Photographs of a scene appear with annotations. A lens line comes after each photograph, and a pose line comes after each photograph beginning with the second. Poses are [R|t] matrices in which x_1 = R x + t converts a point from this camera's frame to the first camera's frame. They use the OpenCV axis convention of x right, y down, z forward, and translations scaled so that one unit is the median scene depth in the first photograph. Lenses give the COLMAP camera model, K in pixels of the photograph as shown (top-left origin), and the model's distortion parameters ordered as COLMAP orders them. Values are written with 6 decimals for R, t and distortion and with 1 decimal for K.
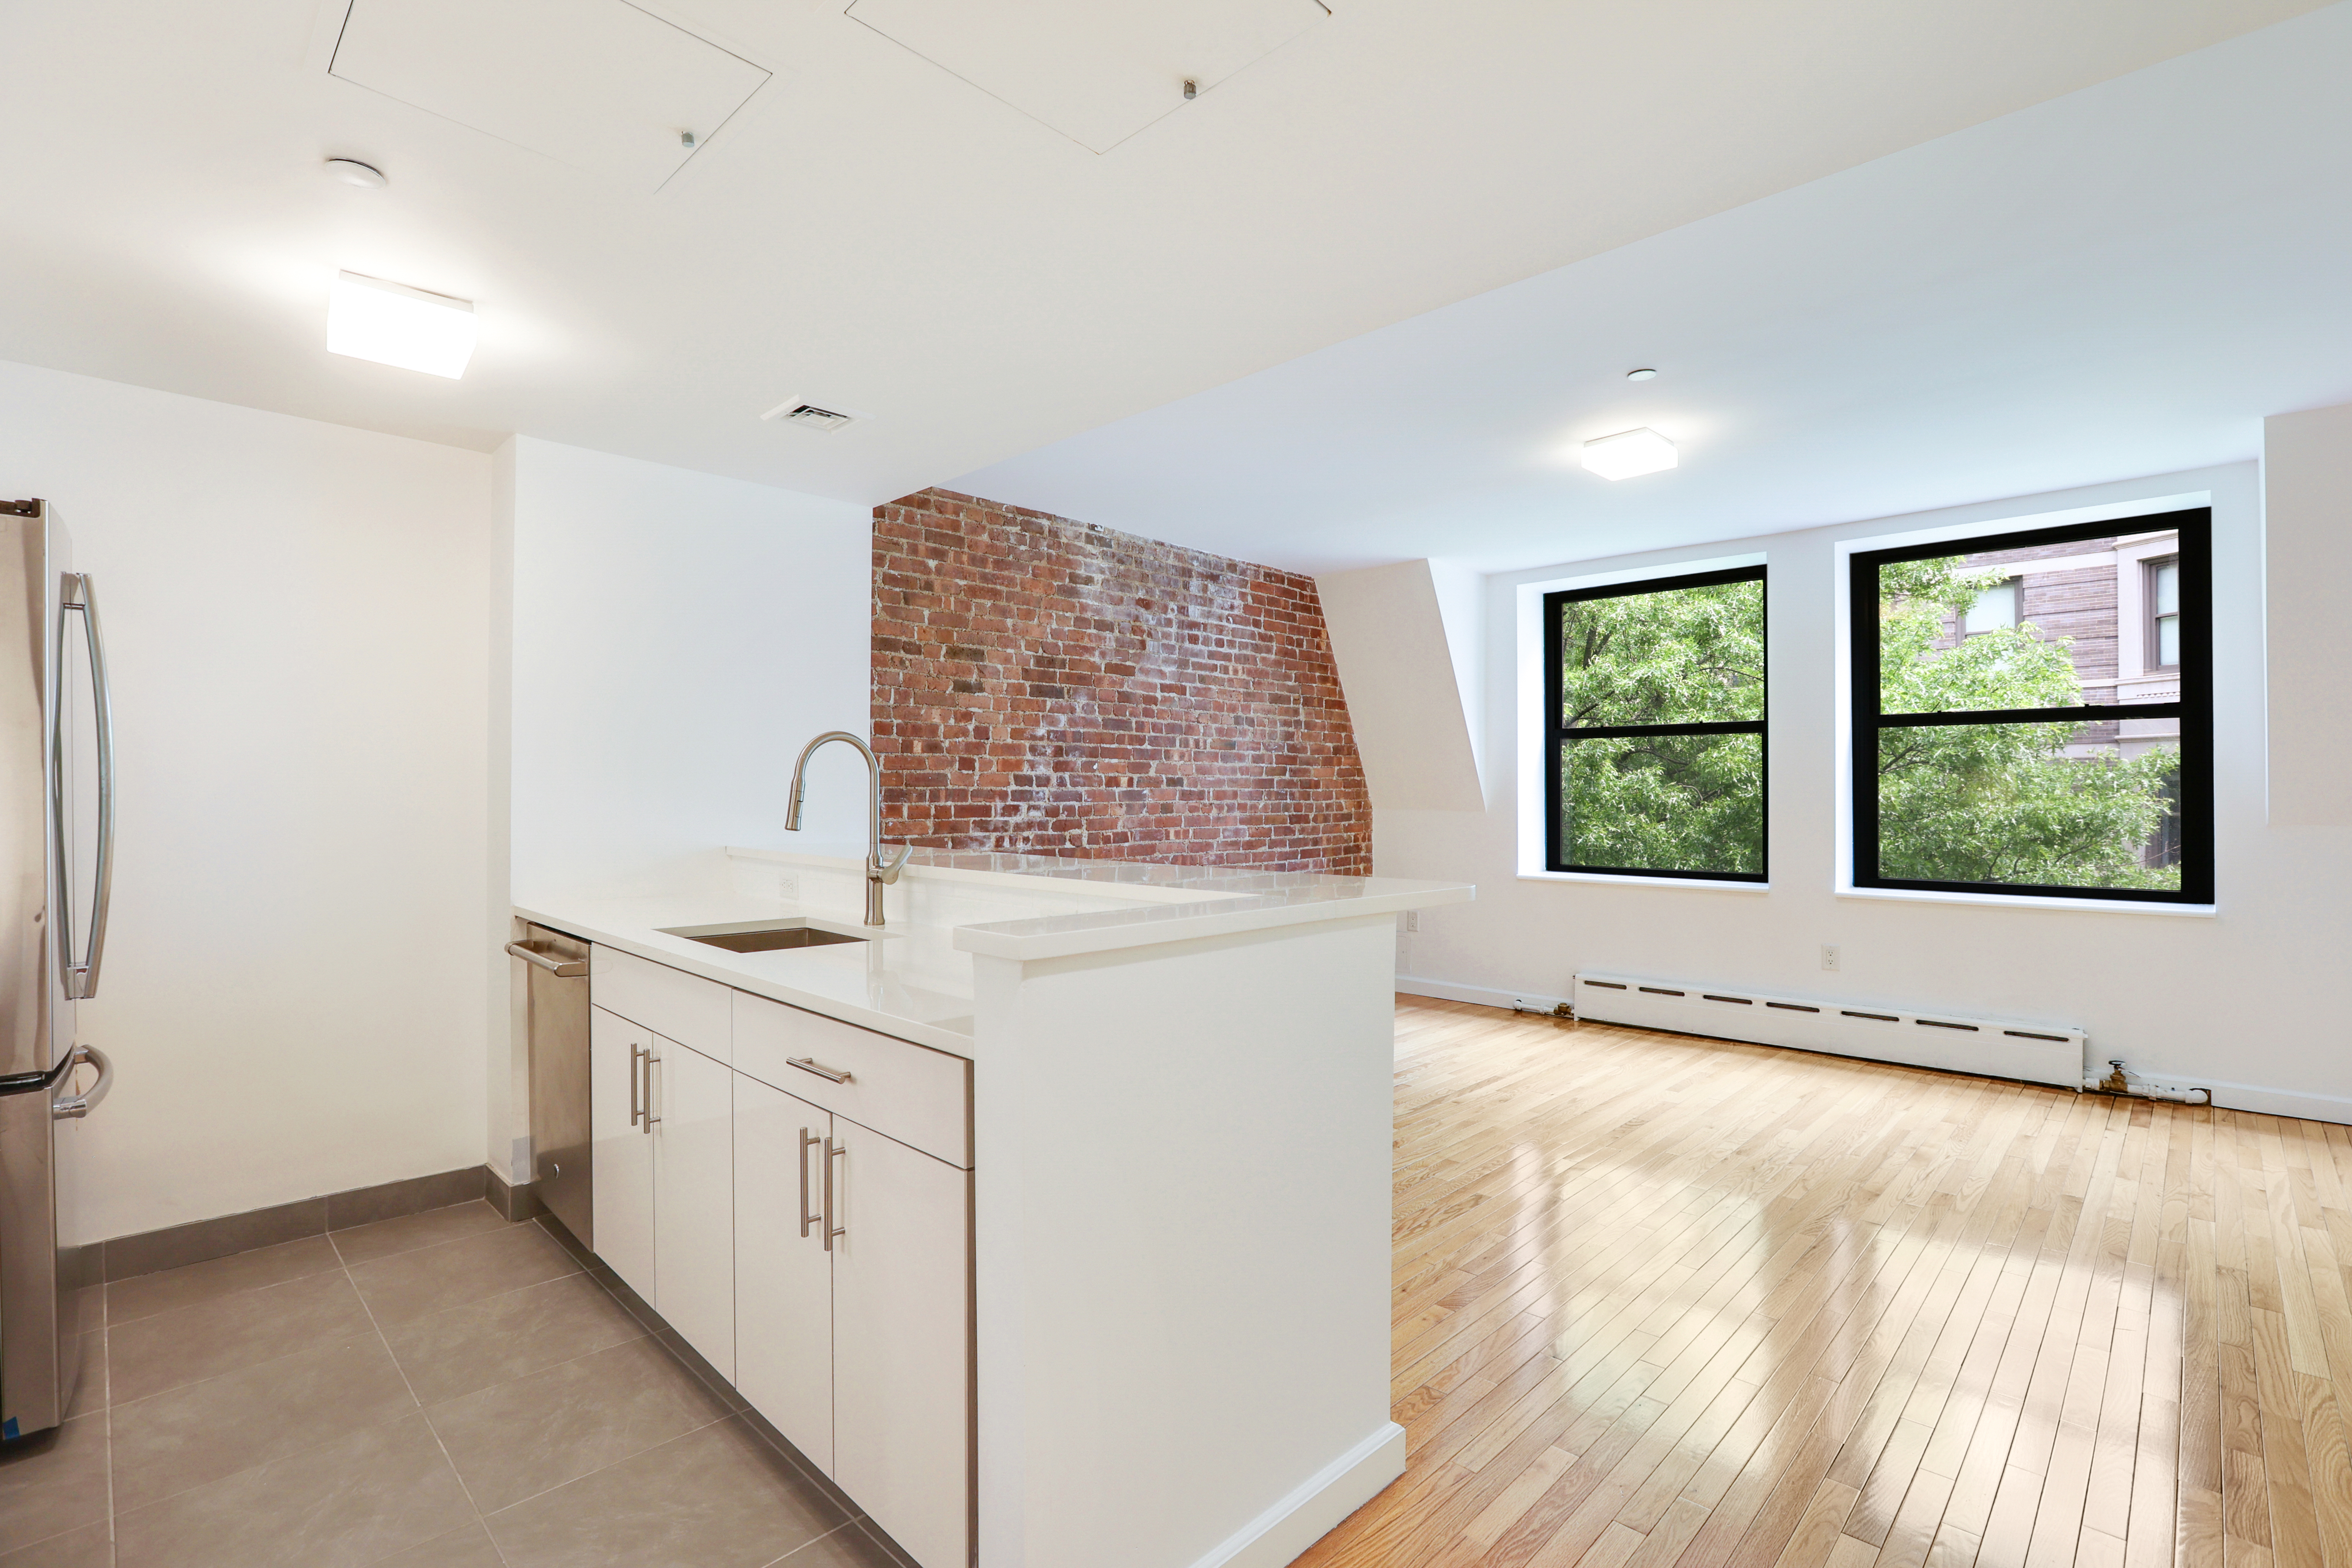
lens RADIAL K [[1090.0, 0, 1176.0], [0, 1090.0, 784.0], [0, 0, 1]] dist [-0.060794, 0.028898]
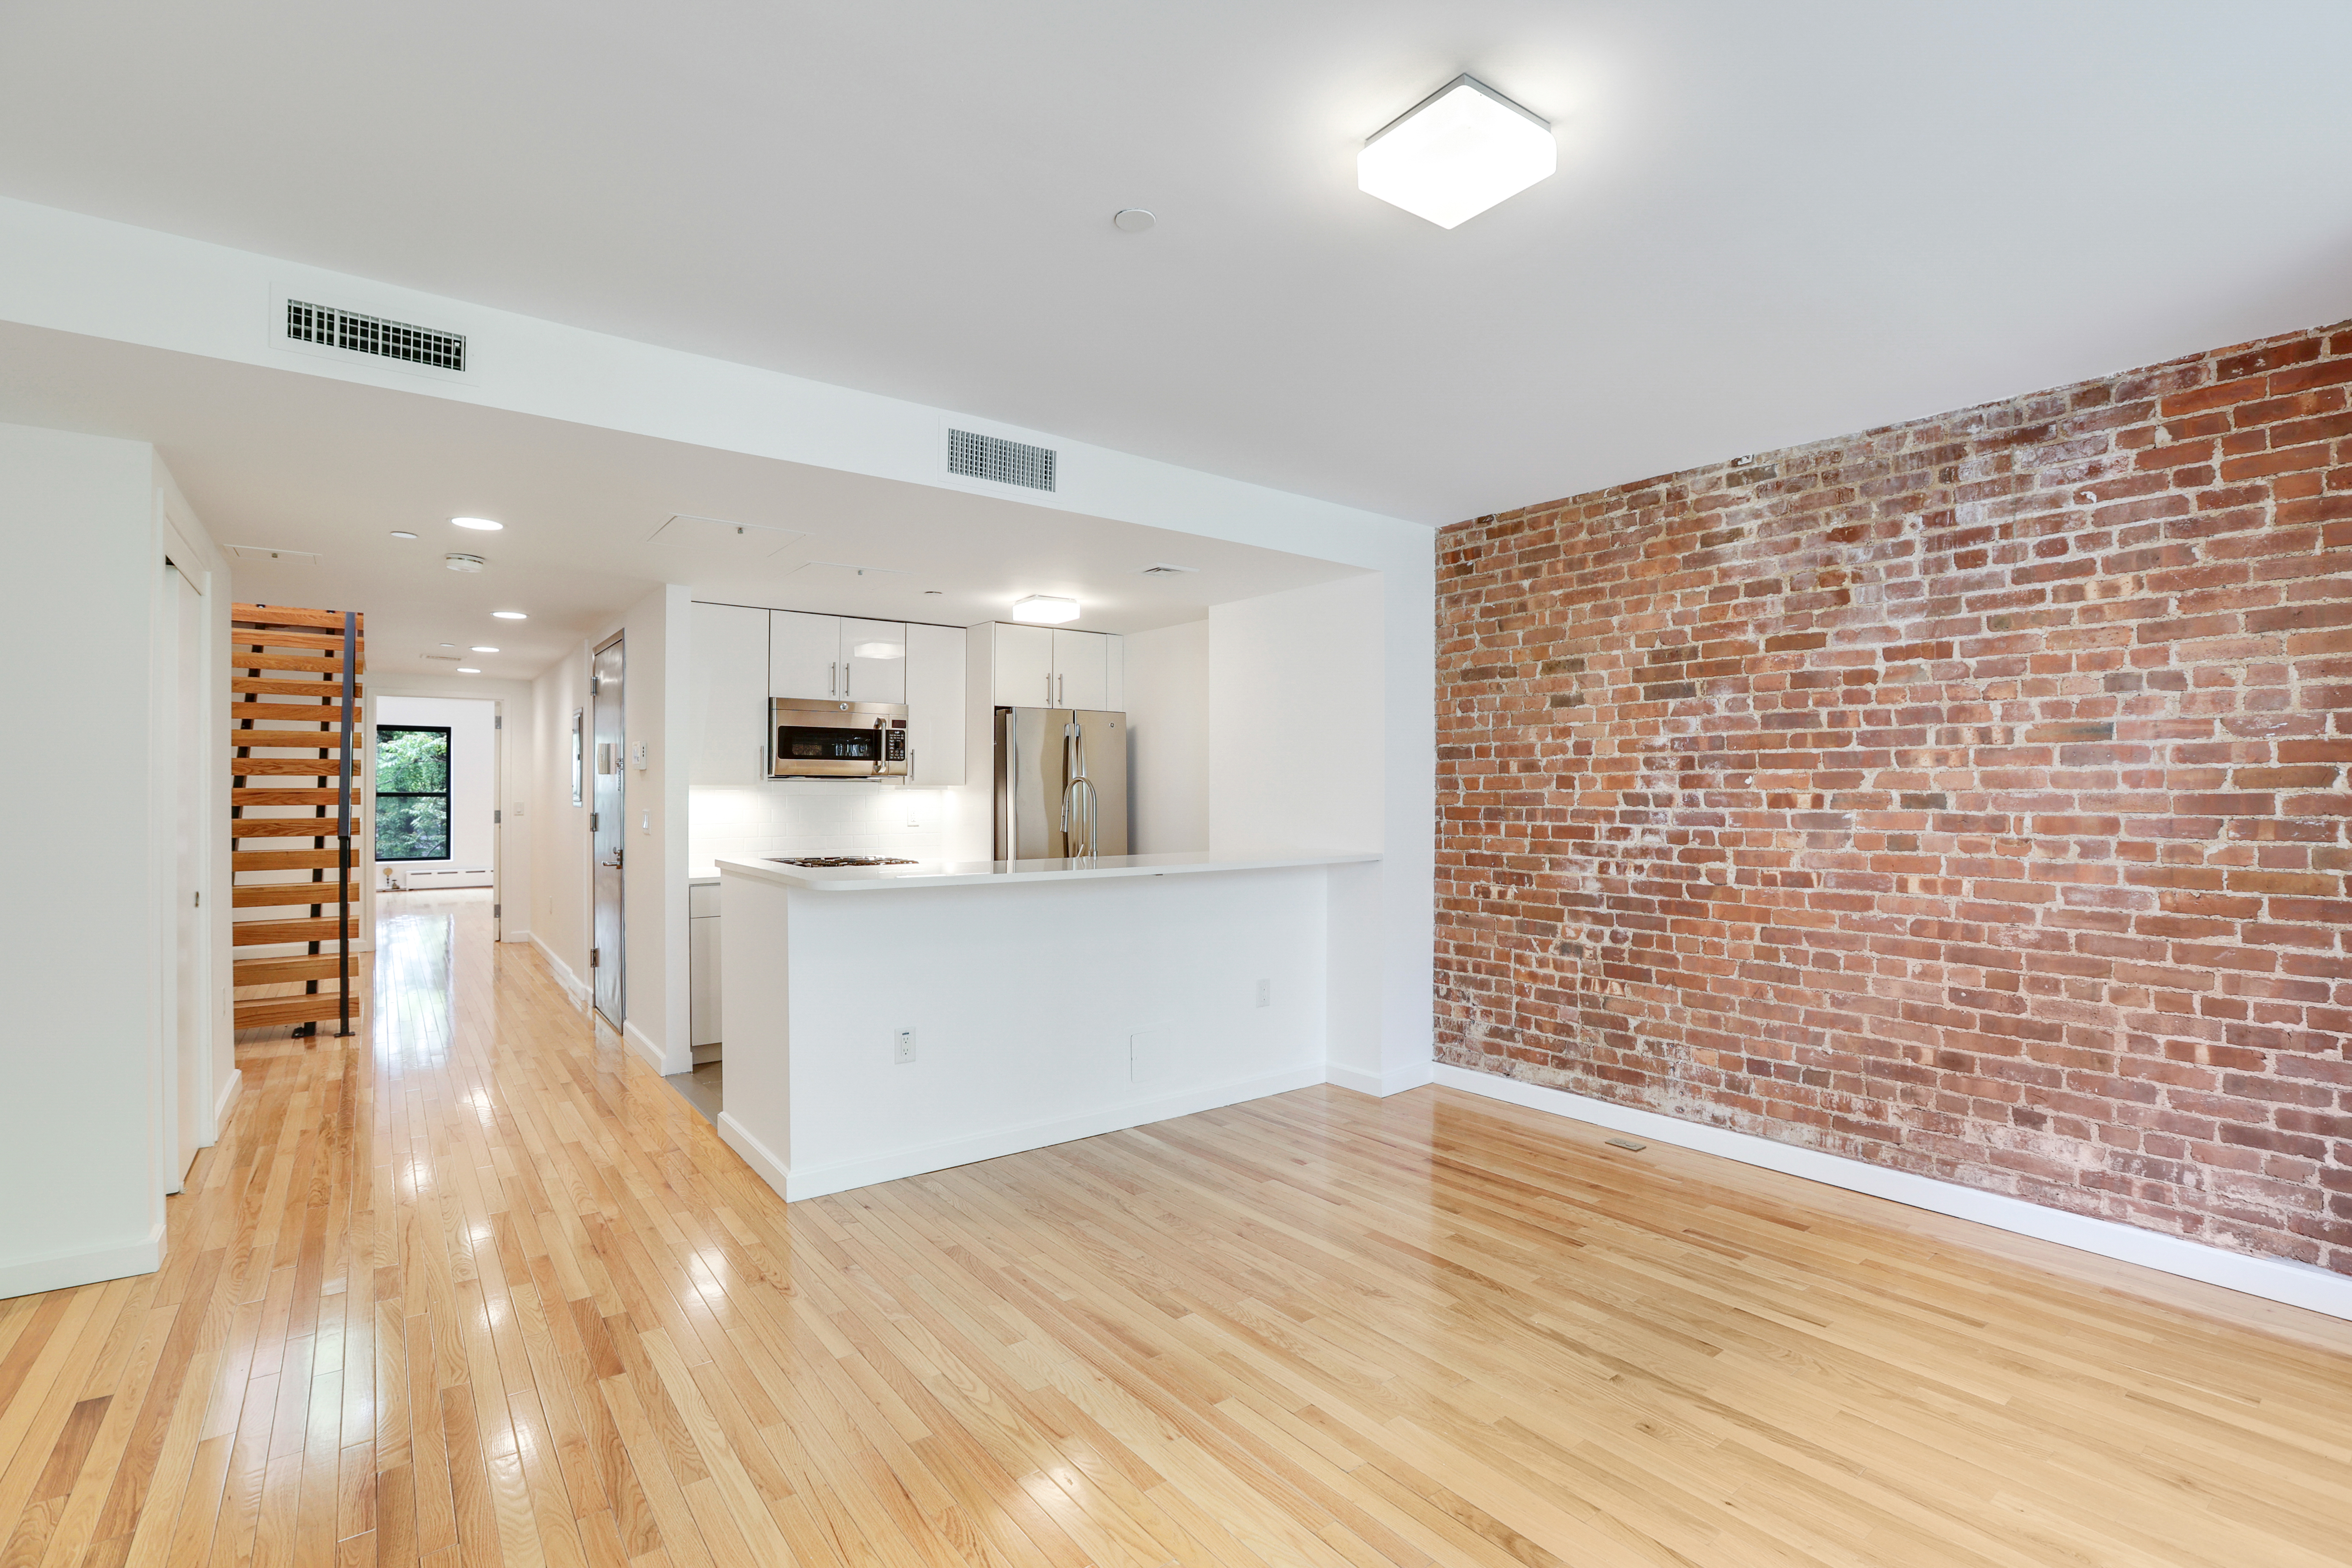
lens RADIAL K [[1075.5, 0, 1173.1], [0, 1075.5, 788.1], [0, 0, 1]] dist [-0.046234, 0.016612]
pose [[-0.138574, -0.003535, -0.990346, 0.698304], [0.007512, 0.999961, -0.004620, -0.010325], [0.990324, -0.008080, -0.138542, 0.707796]]
